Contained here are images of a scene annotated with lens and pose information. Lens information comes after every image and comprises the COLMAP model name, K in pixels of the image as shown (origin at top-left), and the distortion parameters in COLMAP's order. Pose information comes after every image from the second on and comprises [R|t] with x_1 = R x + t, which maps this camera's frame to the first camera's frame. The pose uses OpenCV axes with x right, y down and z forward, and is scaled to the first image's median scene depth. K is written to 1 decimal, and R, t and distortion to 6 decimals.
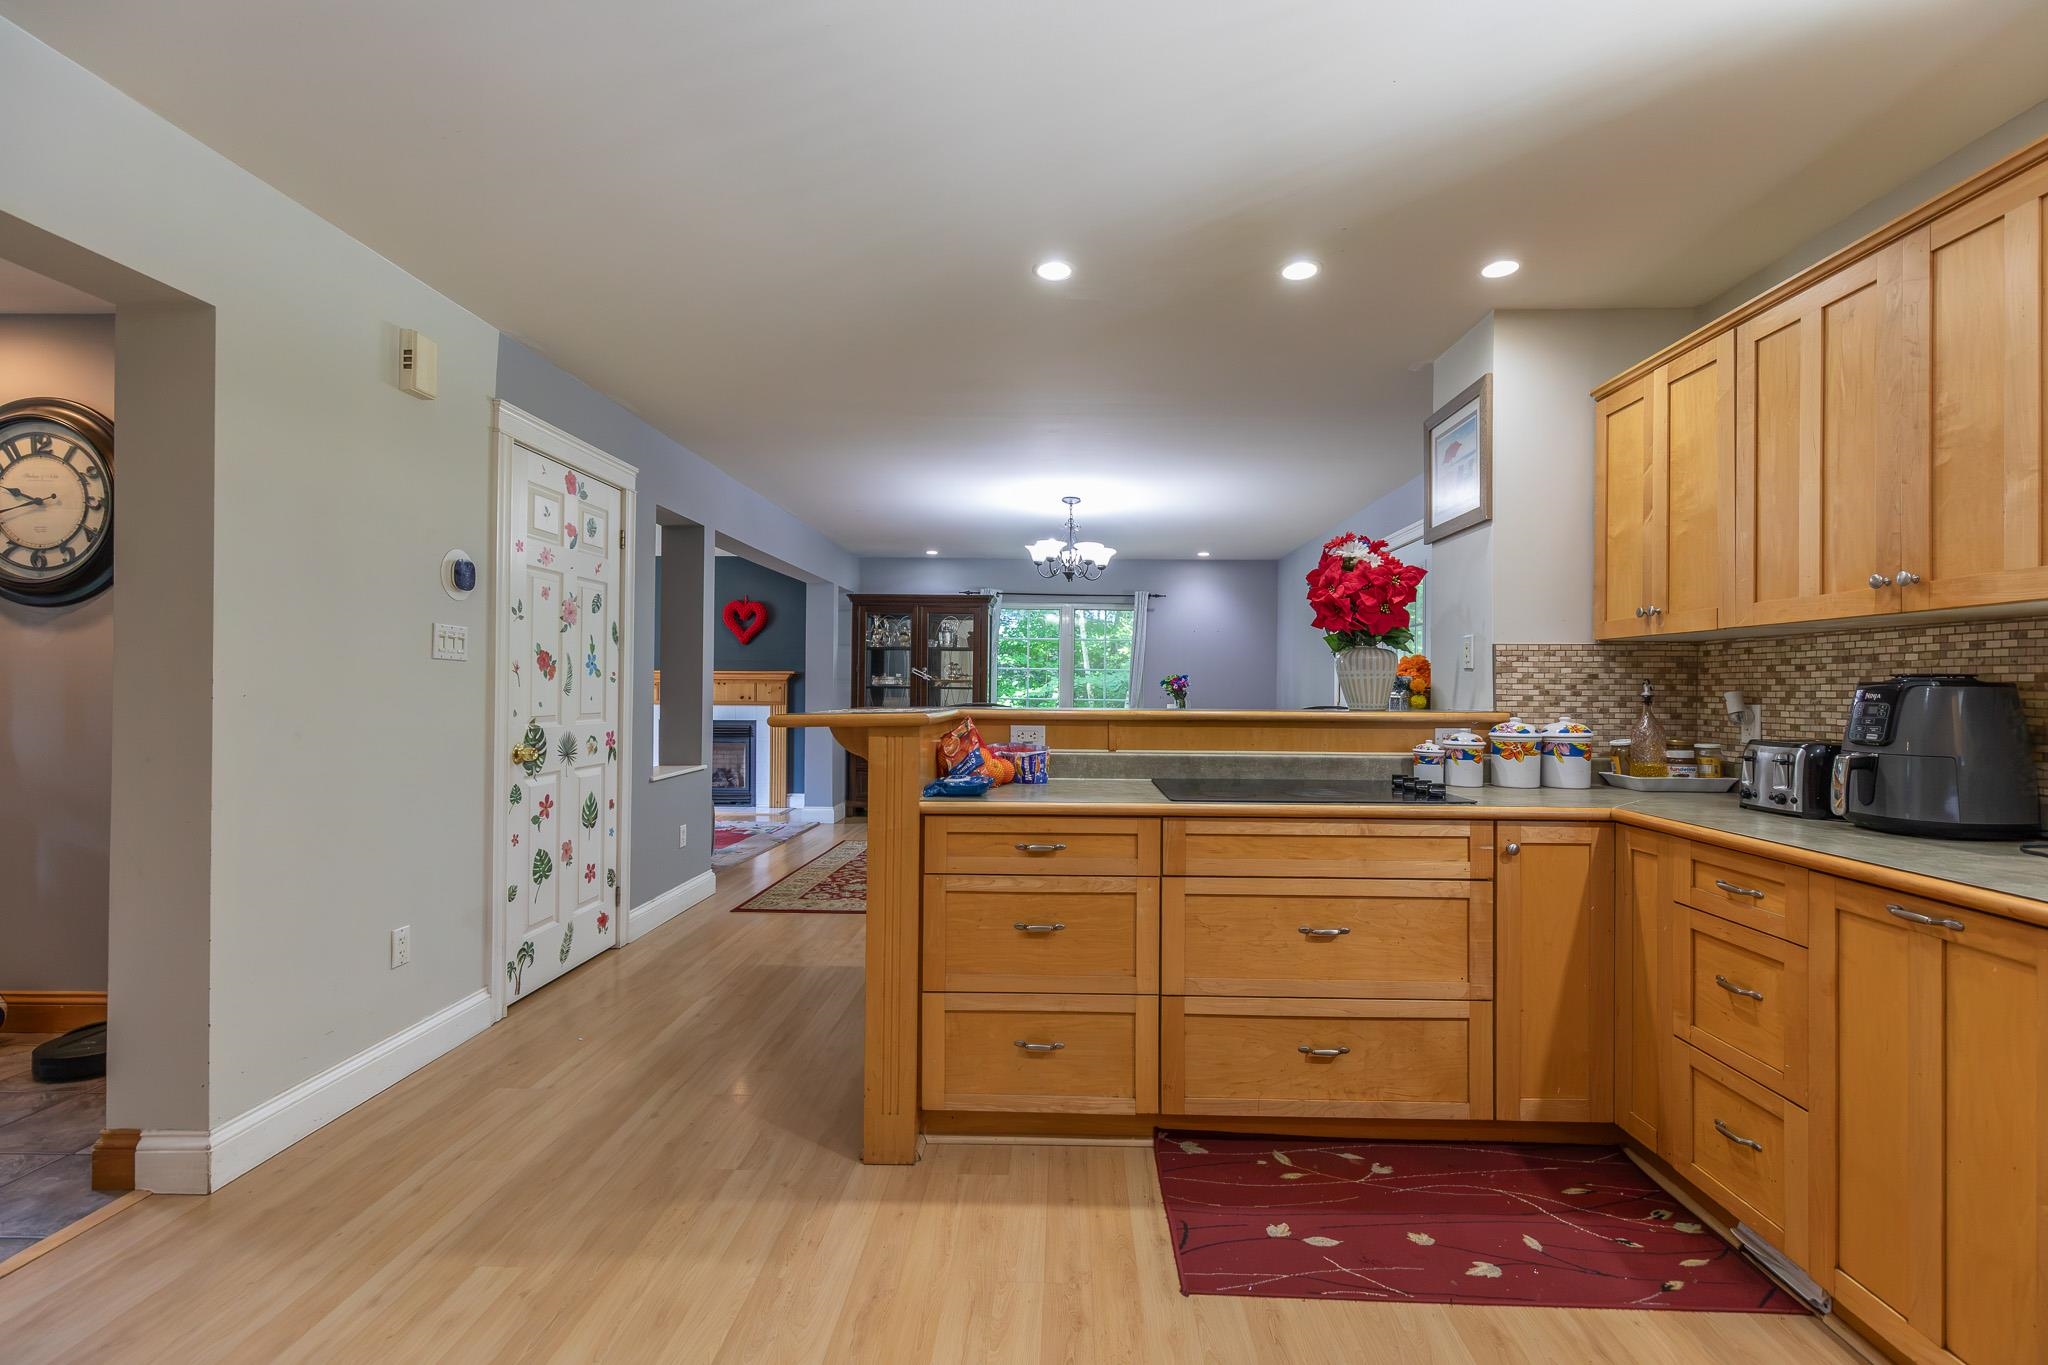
lens RADIAL K [[915.2, 0, 1029.3], [0, 915.2, 683.0], [0, 0, 1]] dist [0.011063, -0.003257]
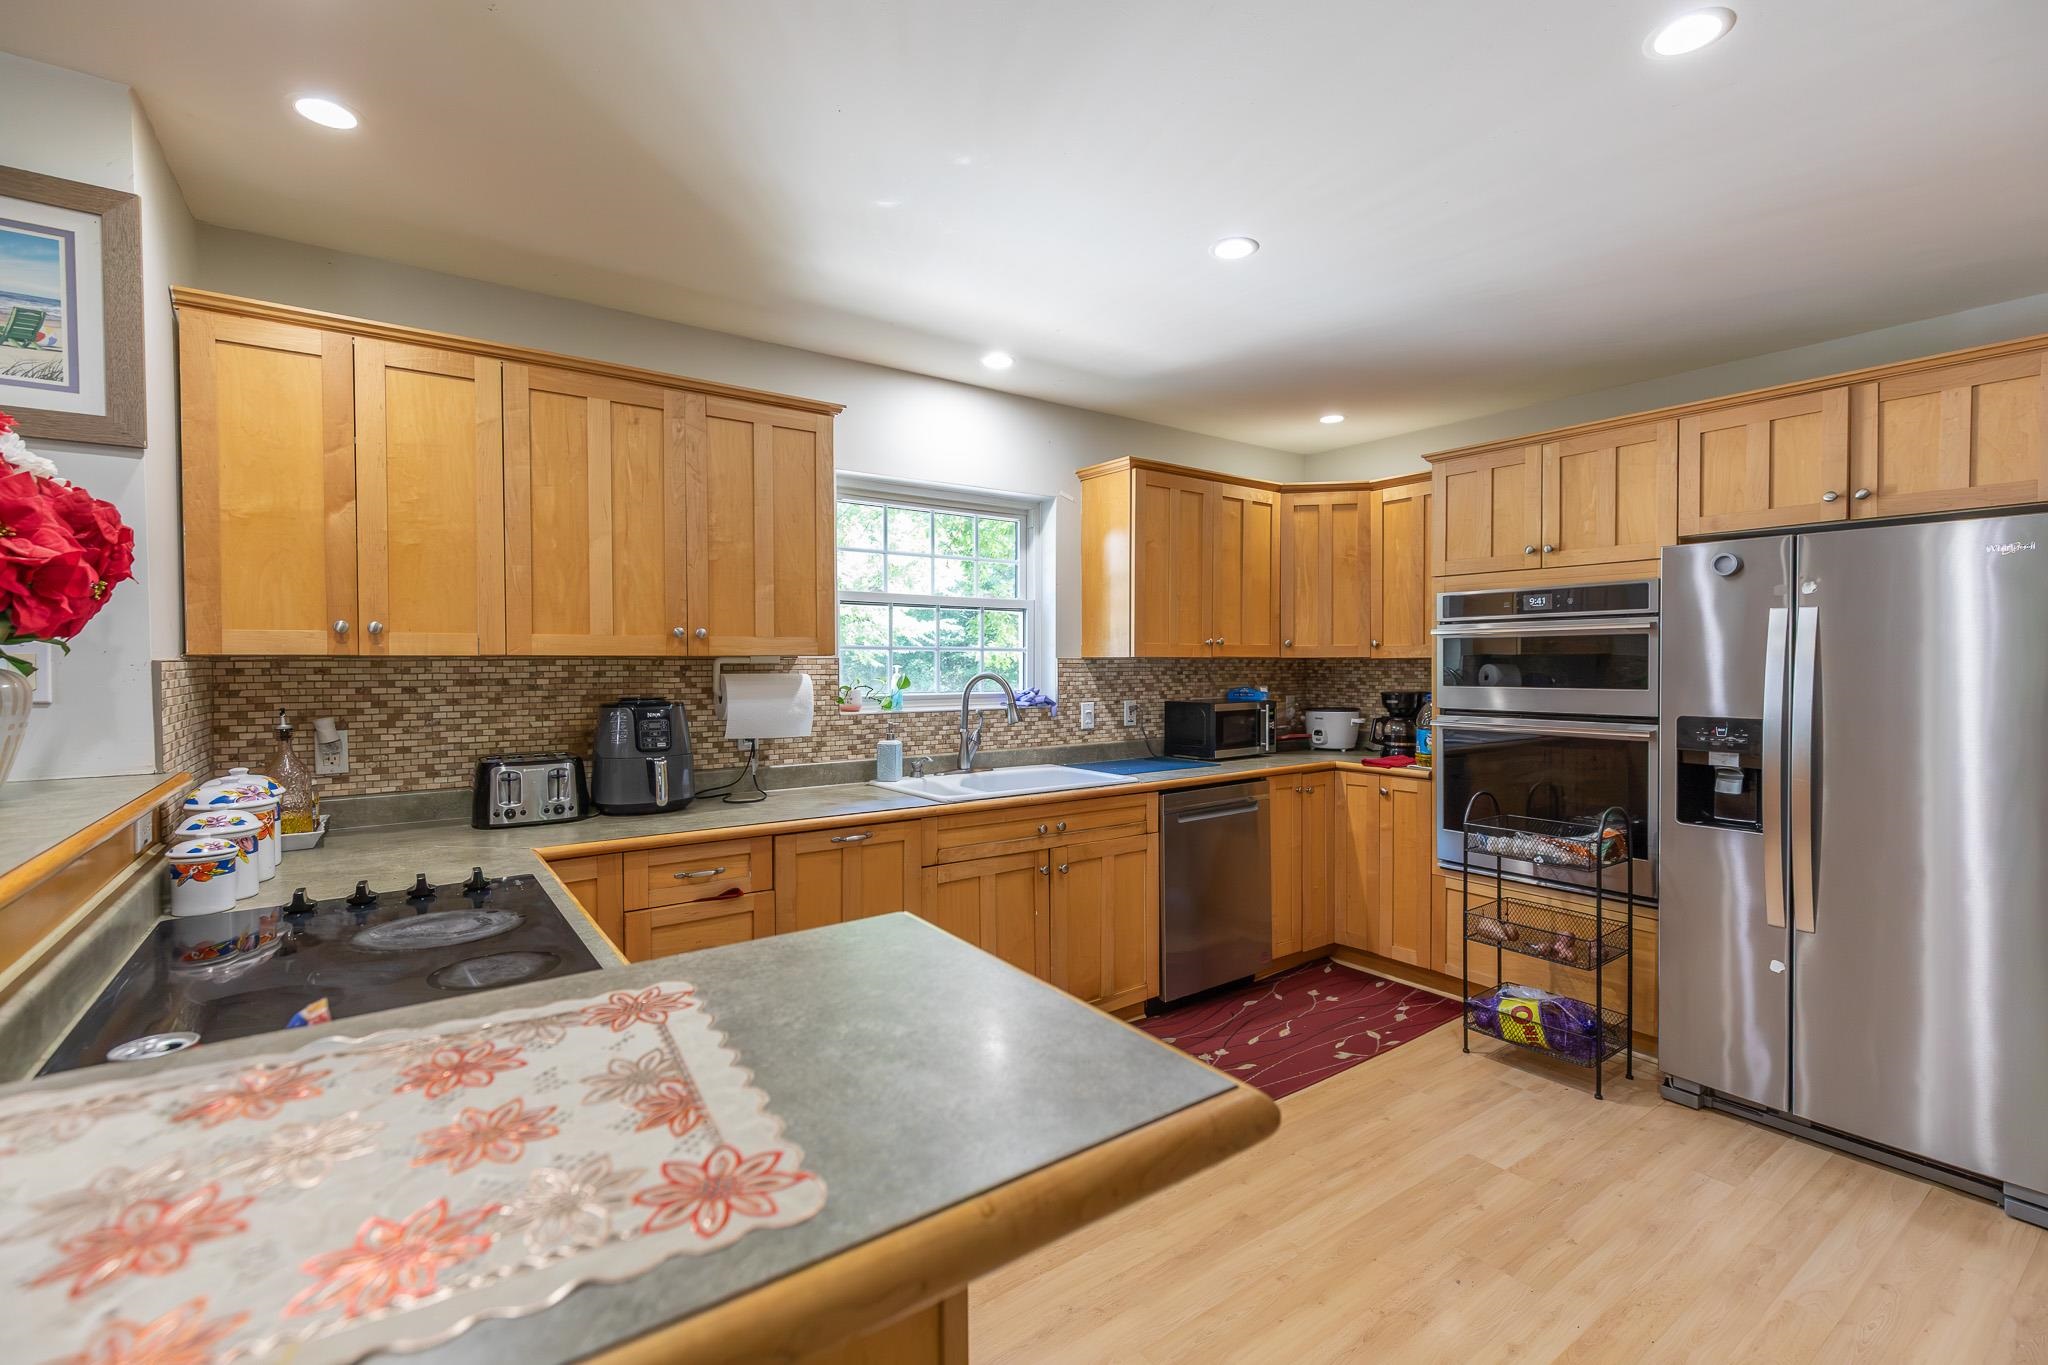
lens RADIAL K [[915.2, 0, 1039.3], [0, 915.2, 677.4], [0, 0, 1]] dist [0.011063, -0.003257]
pose [[-0.614726, -0.017076, 0.788556, -0.395306], [-0.006245, 0.999840, 0.016784, -0.053701], [-0.788716, 0.005393, -0.614734, 1.113549]]
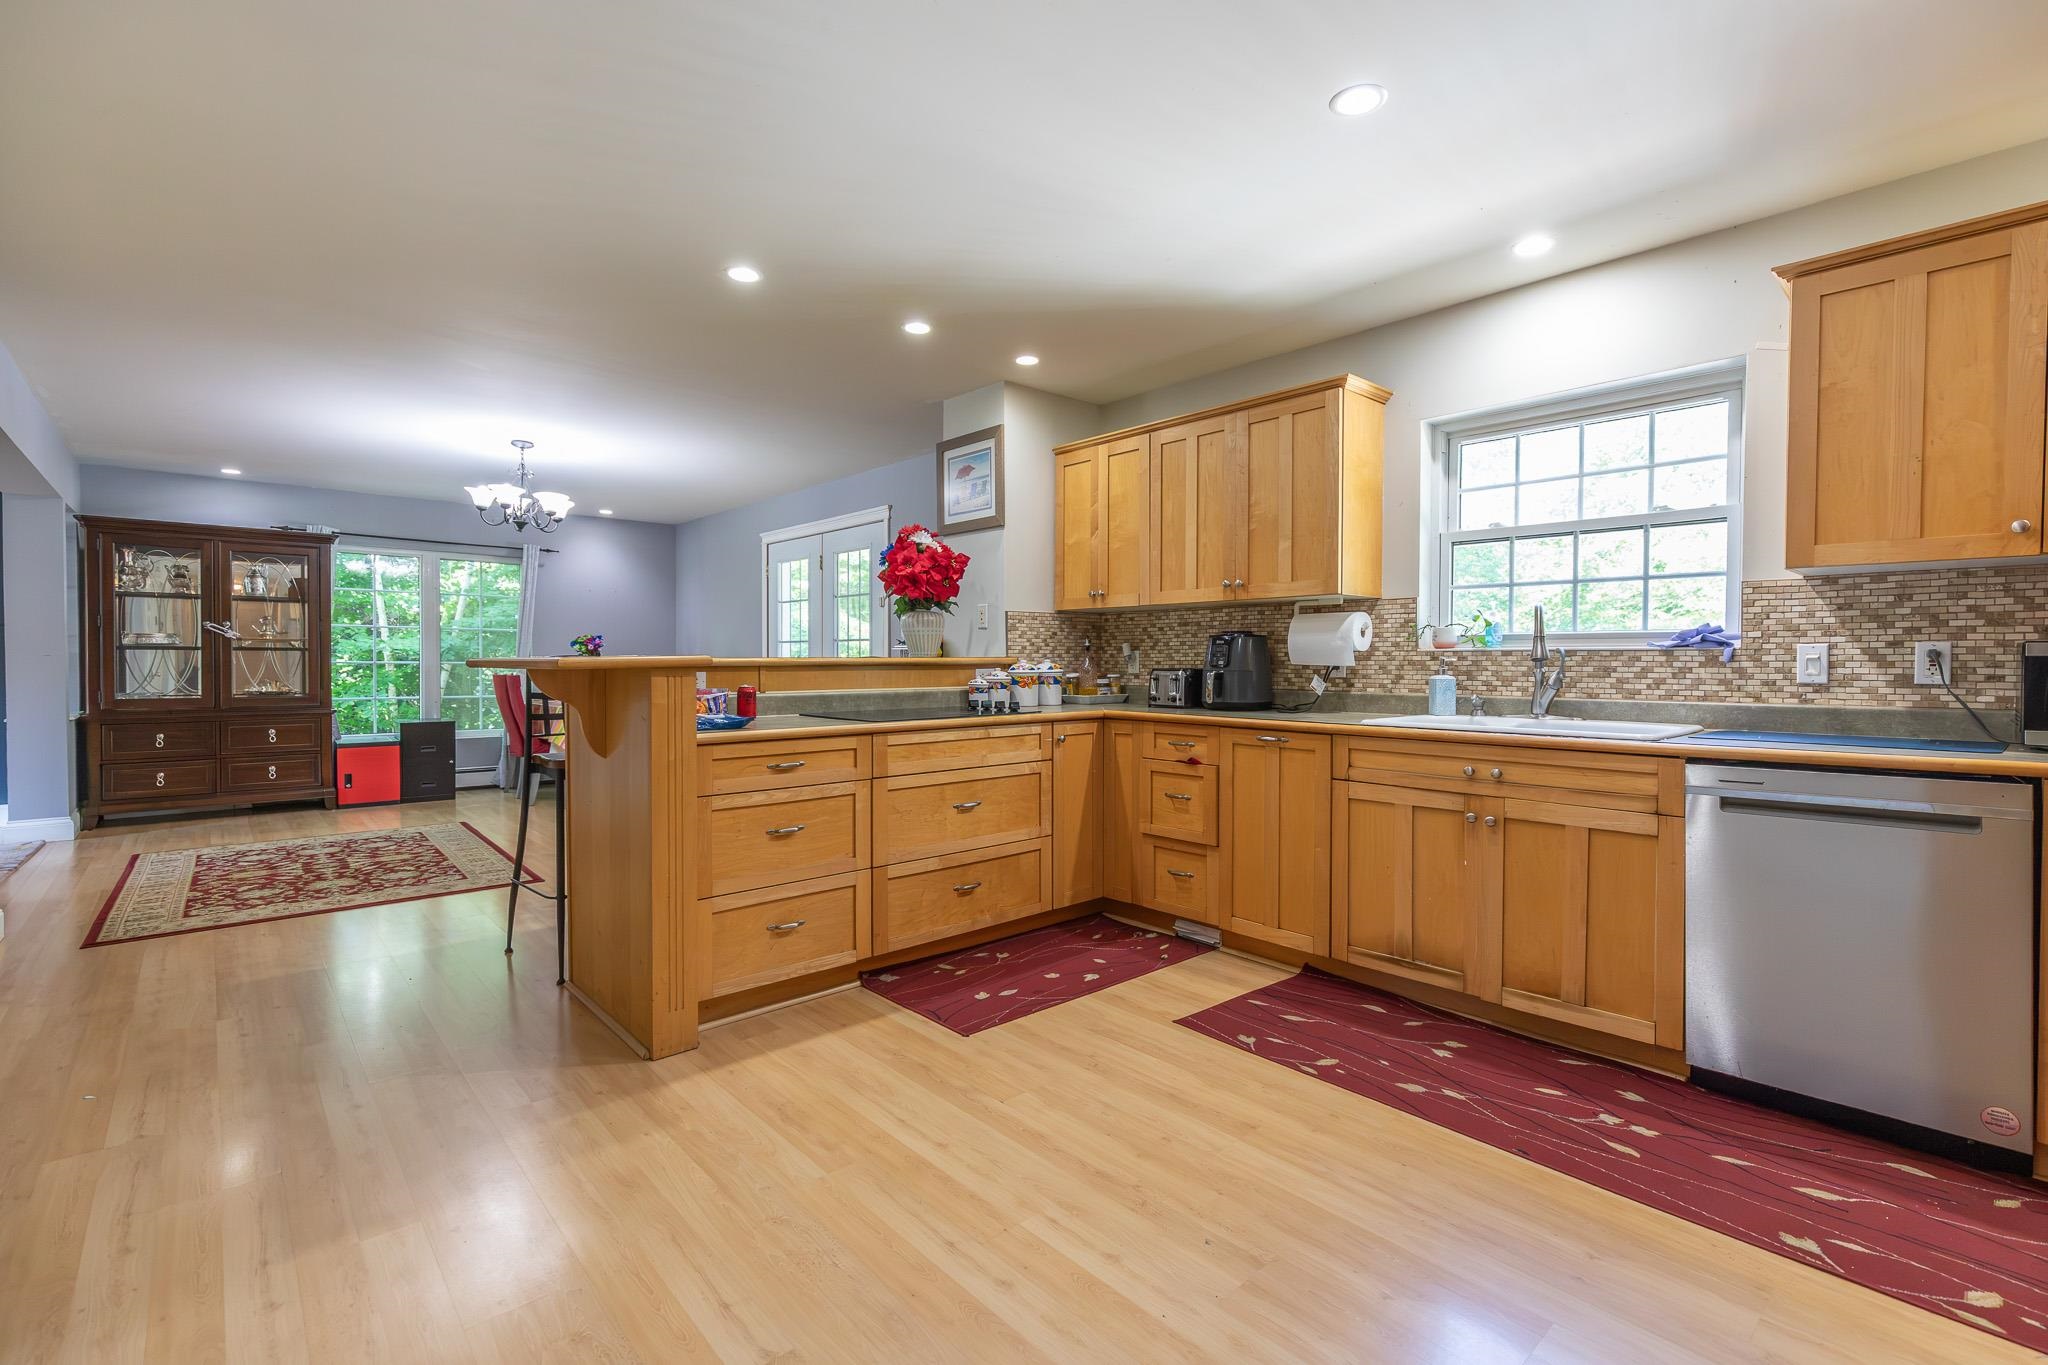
lens RADIAL K [[915.2, 0, 1038.0], [0, 915.2, 678.9], [0, 0, 1]] dist [0.011063, -0.003257]
pose [[0.718015, -0.021553, 0.695694, -0.583641], [0.000195, 0.999527, 0.030764, 0.026019], [-0.696028, -0.021953, 0.717679, -0.107855]]
